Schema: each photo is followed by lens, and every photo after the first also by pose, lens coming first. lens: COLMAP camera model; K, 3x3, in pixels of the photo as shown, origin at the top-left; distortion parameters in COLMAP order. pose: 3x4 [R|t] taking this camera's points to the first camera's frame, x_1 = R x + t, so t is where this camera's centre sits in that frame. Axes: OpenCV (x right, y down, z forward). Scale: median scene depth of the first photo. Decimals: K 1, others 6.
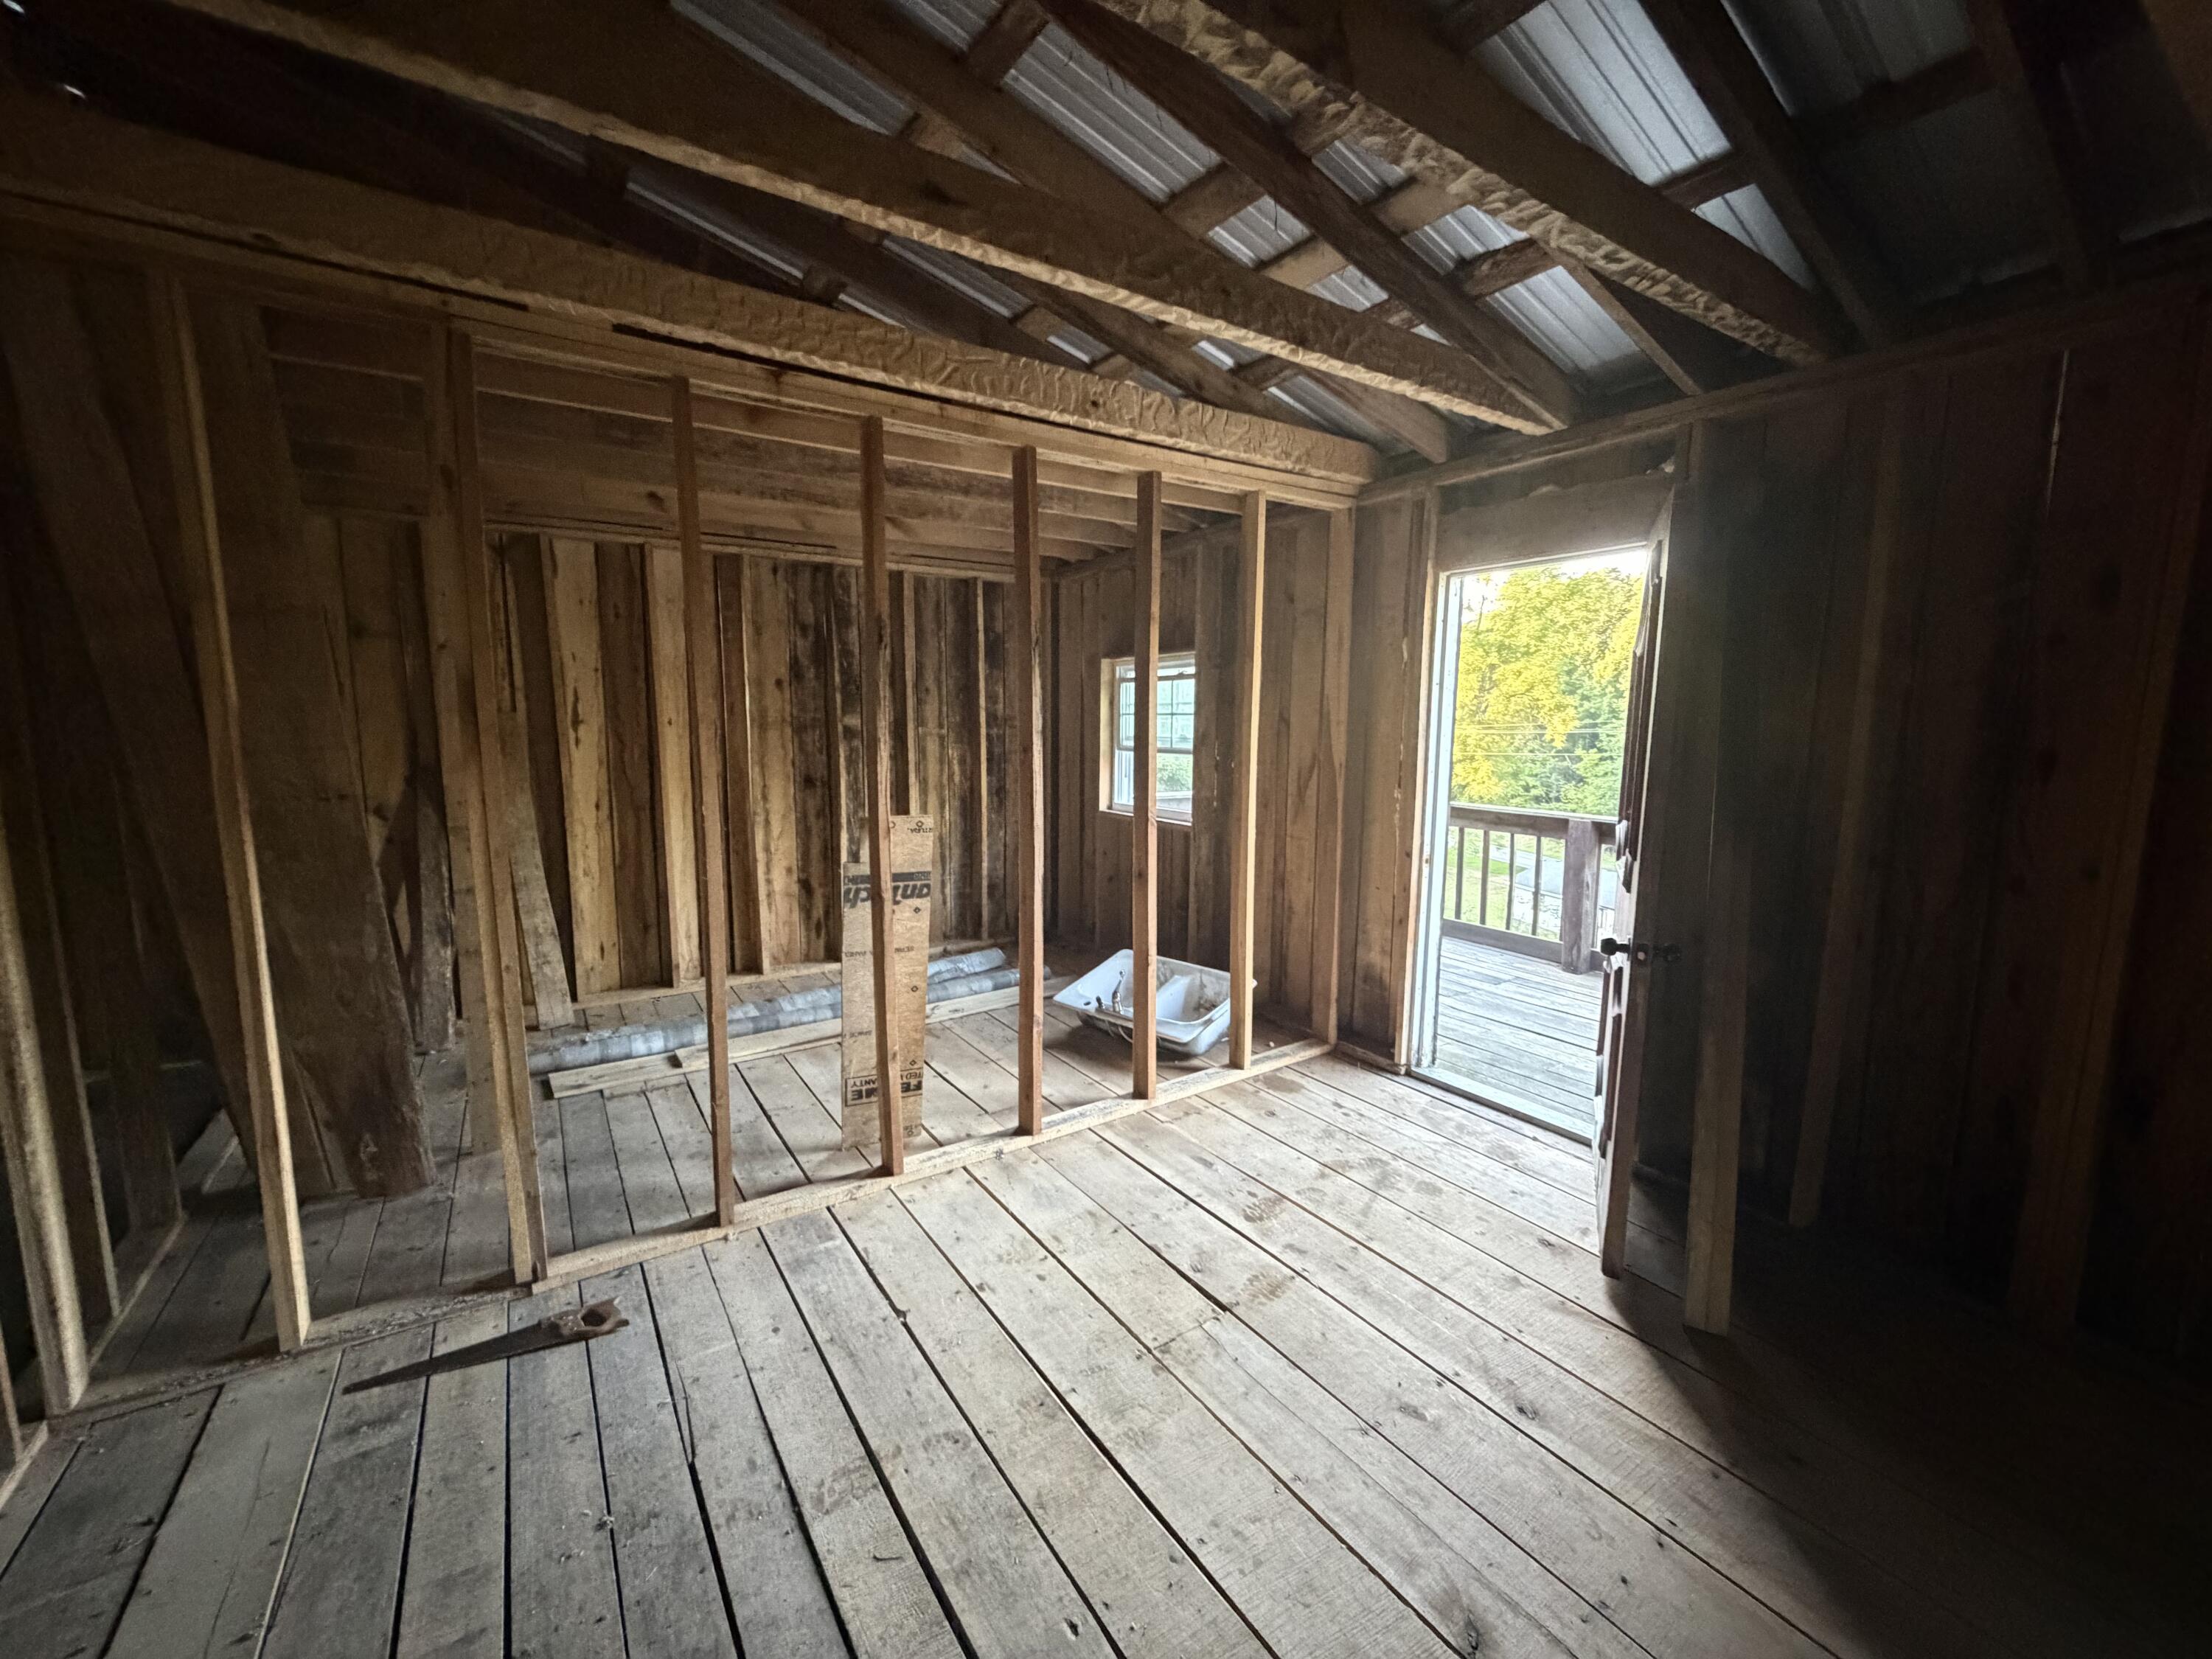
lens RADIAL K [[882.8, 0, 1106.0], [0, 882.8, 829.5], [0, 0, 1]] dist [-0.000469, -0.000102]
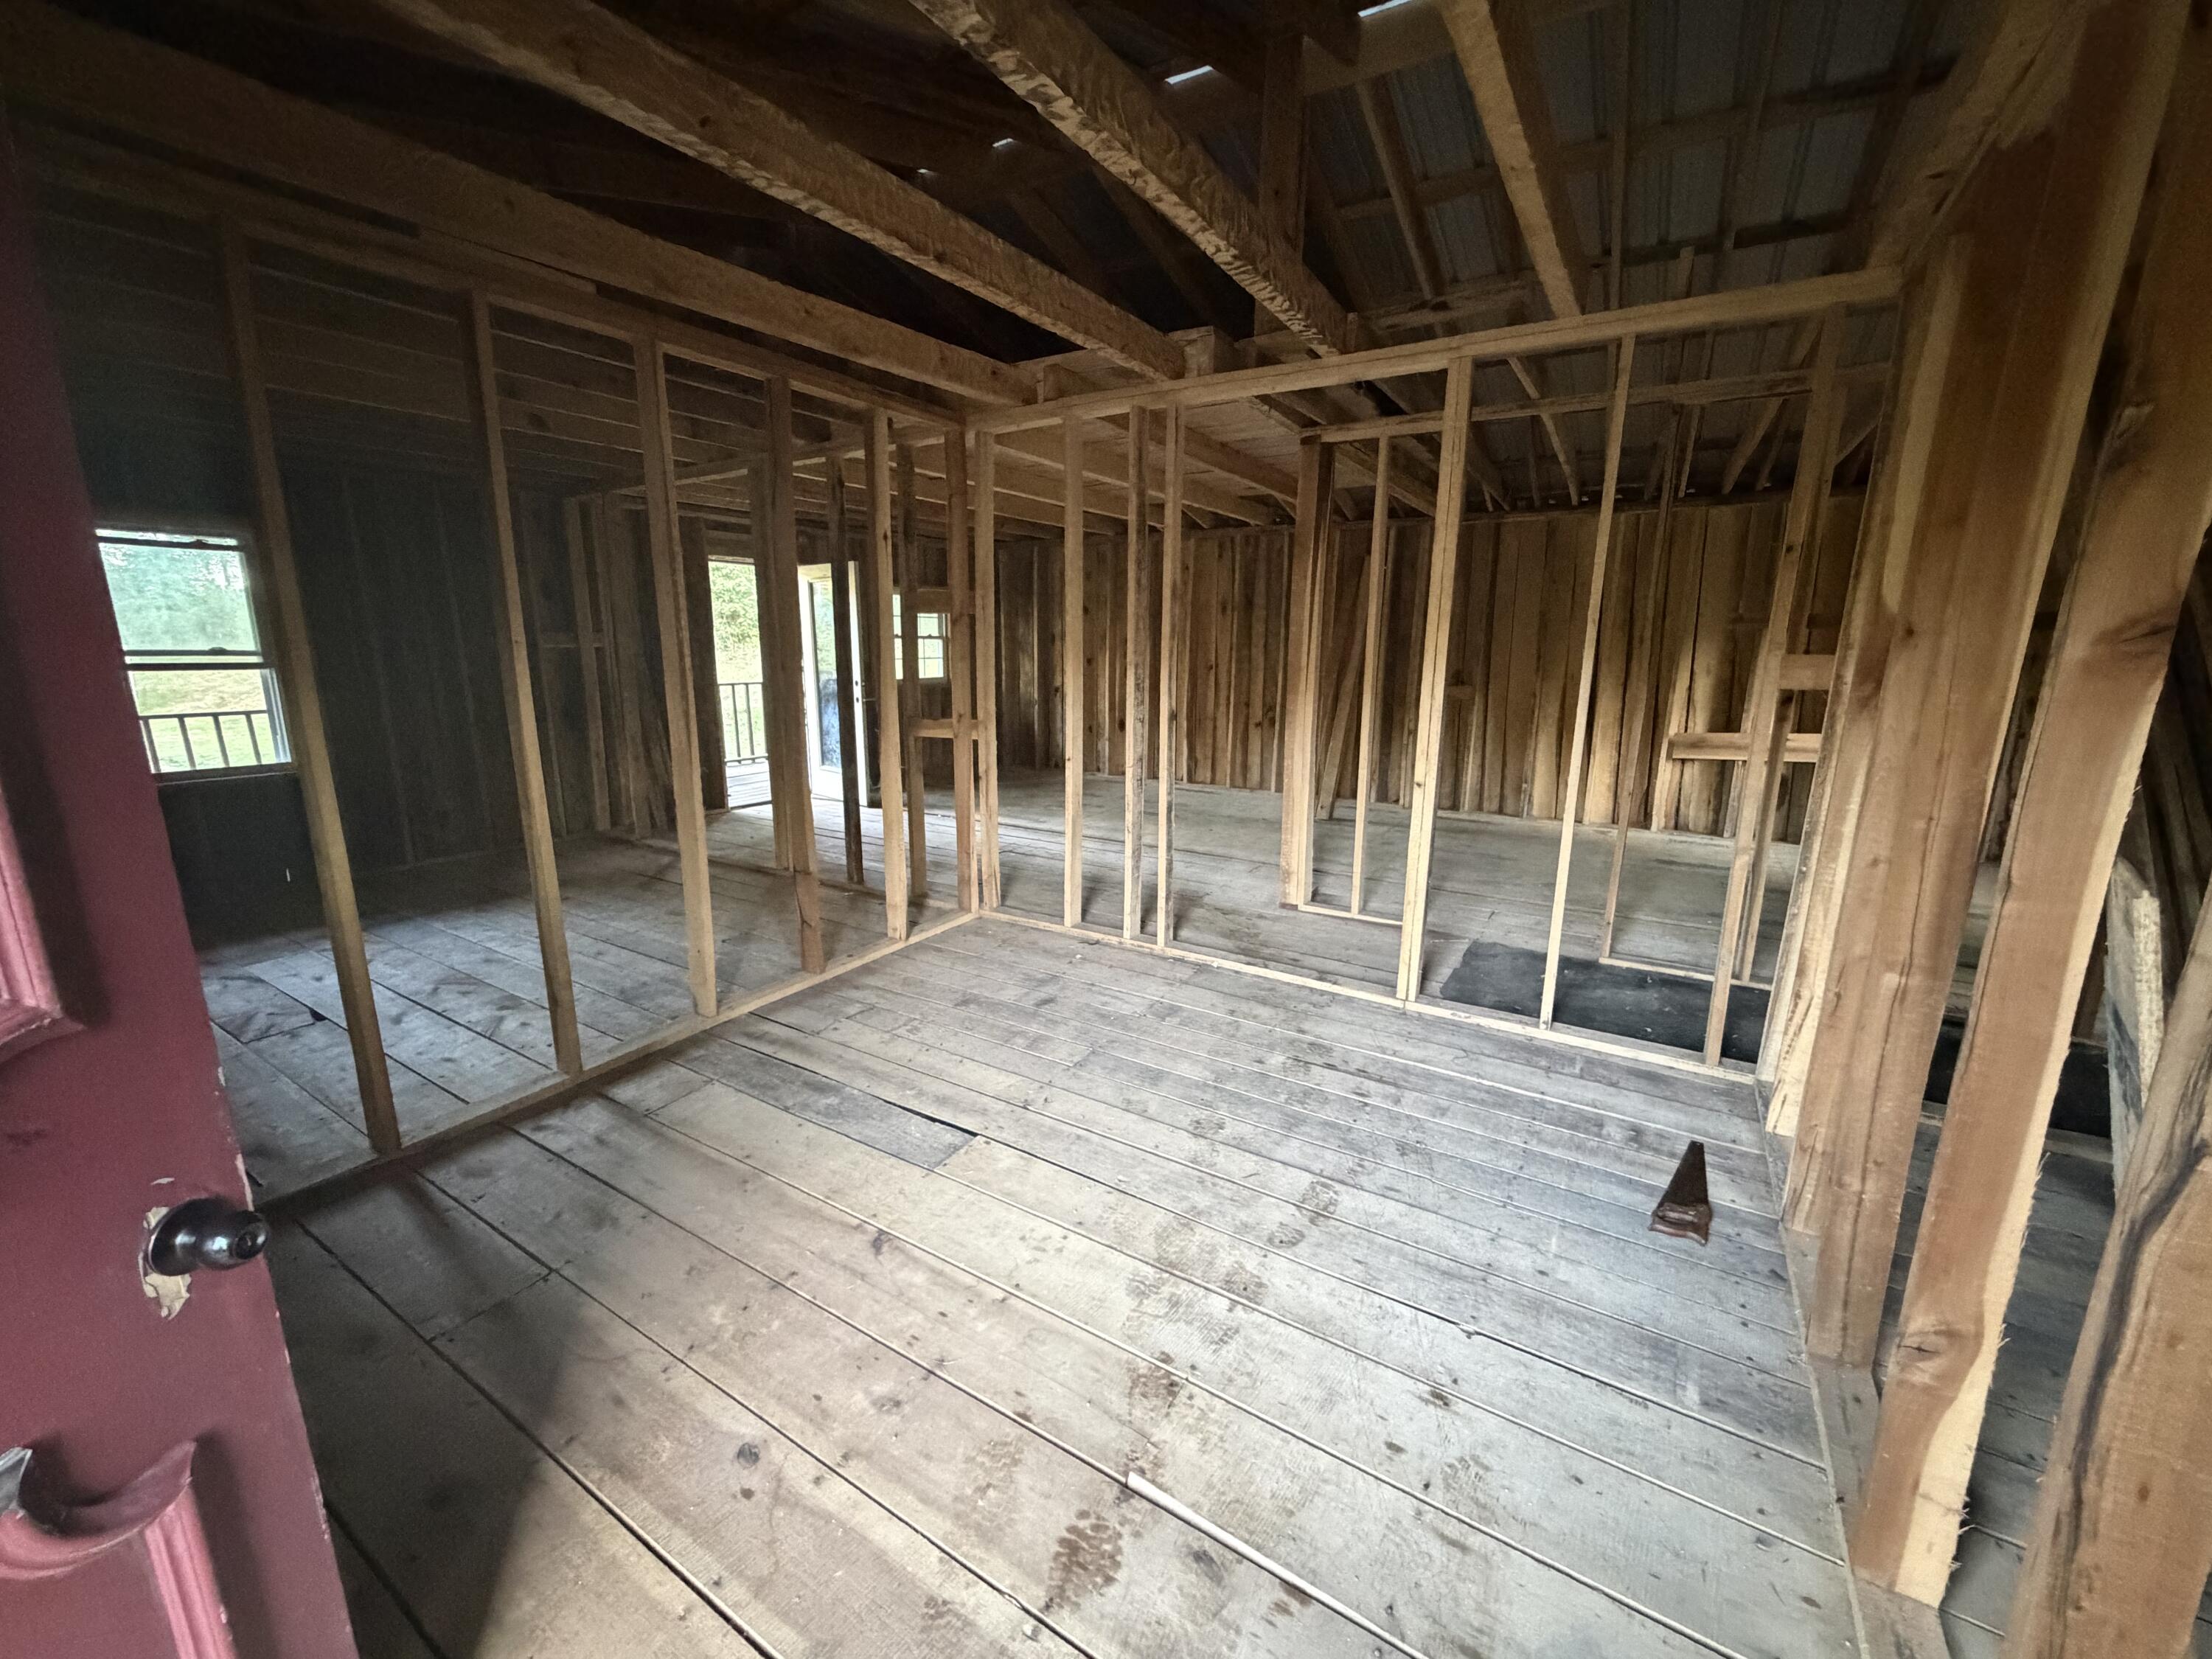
lens RADIAL K [[882.8, 0, 1106.0], [0, 882.8, 829.5], [0, 0, 1]] dist [-0.000469, -0.000102]
pose [[-0.916771, 0.082911, -0.390712, 0.455309], [-0.056246, 0.941670, 0.331803, -0.209783], [0.395432, 0.326164, -0.858633, 1.689289]]
